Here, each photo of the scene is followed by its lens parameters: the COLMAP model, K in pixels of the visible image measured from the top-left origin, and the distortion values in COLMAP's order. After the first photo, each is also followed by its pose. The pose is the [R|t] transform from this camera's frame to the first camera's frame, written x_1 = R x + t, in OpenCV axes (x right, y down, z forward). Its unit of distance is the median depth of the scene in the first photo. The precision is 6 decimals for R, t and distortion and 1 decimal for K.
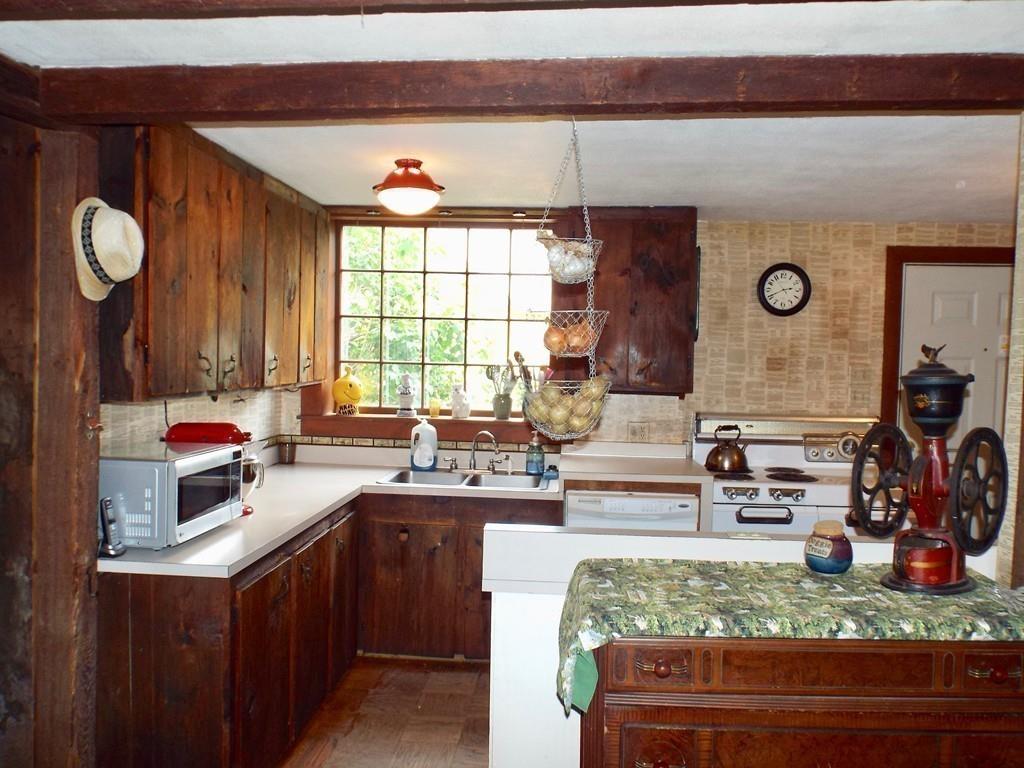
lens RADIAL K [[789.4, 0, 512.0], [0, 789.4, 384.0], [0, 0, 1]] dist [0.006887, -0.048480]
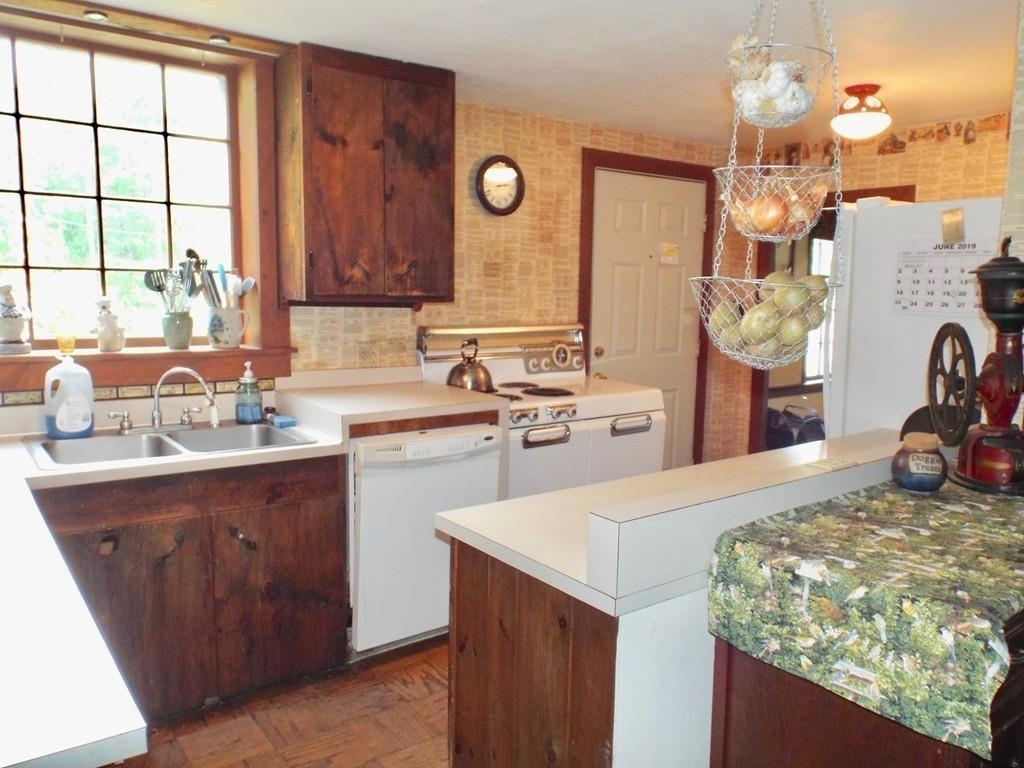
lens RADIAL K [[789.4, 0, 512.0], [0, 789.4, 384.0], [0, 0, 1]] dist [0.006887, -0.048480]
pose [[0.757039, -0.088941, 0.647288, -0.246641], [0.020226, 0.993407, 0.112843, 0.003436], [-0.653057, -0.072335, 0.753847, 0.298281]]
